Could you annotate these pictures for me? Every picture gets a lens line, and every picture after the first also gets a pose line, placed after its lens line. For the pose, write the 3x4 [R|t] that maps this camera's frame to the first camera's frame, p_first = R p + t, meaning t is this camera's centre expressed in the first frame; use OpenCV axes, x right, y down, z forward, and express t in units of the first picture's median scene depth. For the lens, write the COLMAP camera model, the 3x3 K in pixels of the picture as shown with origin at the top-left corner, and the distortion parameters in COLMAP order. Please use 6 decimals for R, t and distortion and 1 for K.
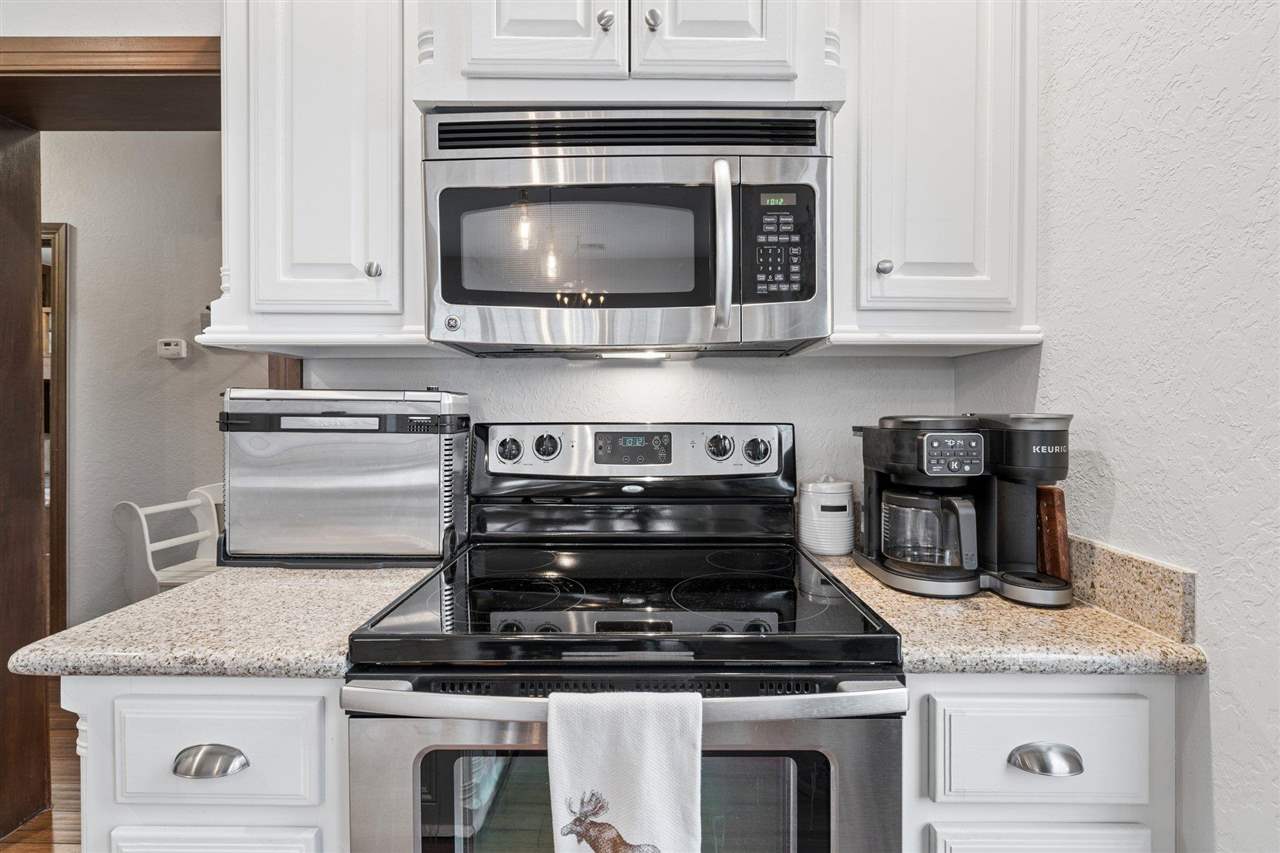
lens RADIAL K [[579.6, 0, 641.3], [0, 579.6, 422.3], [0, 0, 1]] dist [-0.002964, 0.001673]
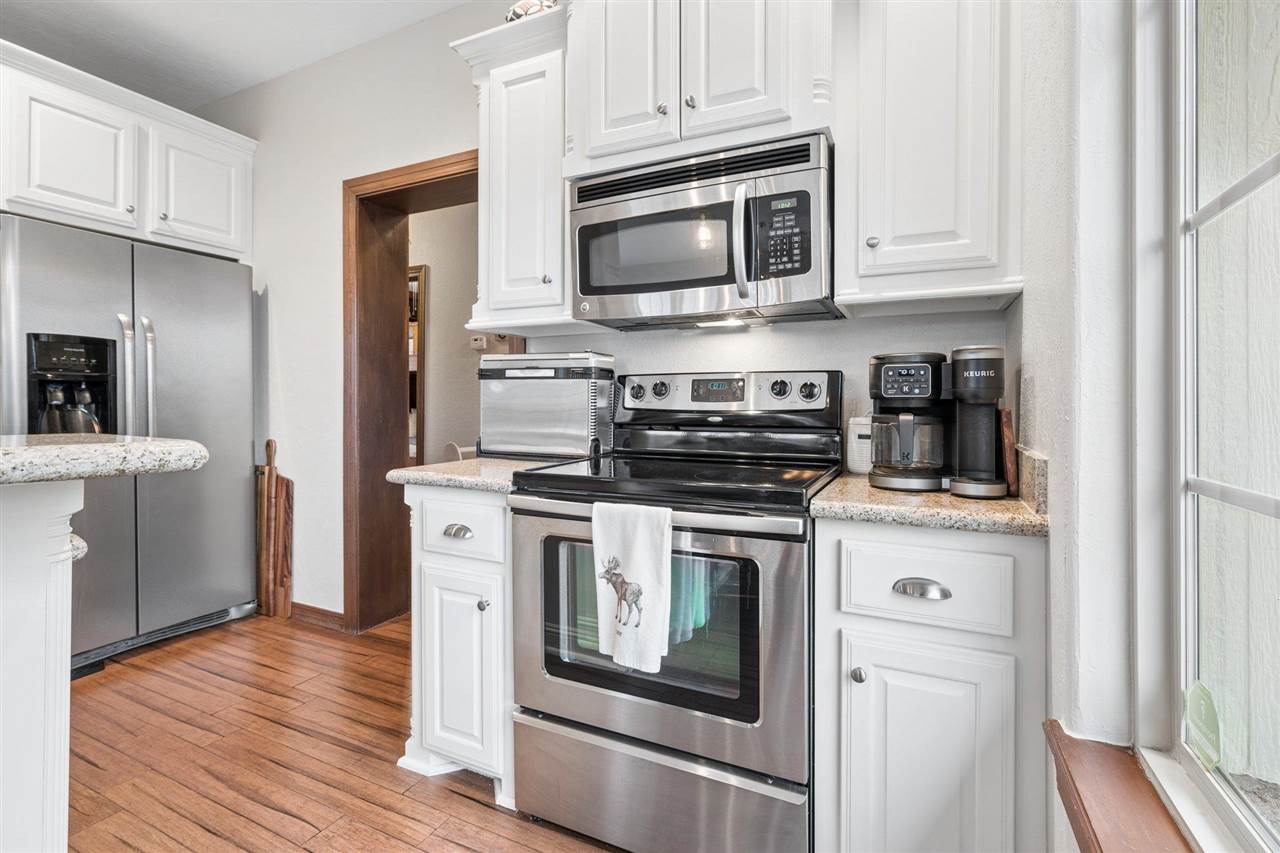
lens RADIAL K [[579.6, 0, 641.6], [0, 579.6, 414.3], [0, 0, 1]] dist [-0.002964, 0.001673]
pose [[0.904627, 0.009335, -0.426102, 0.515068], [-0.008203, 0.999956, 0.004491, 0.120639], [0.426126, -0.000567, 0.904664, -0.413145]]
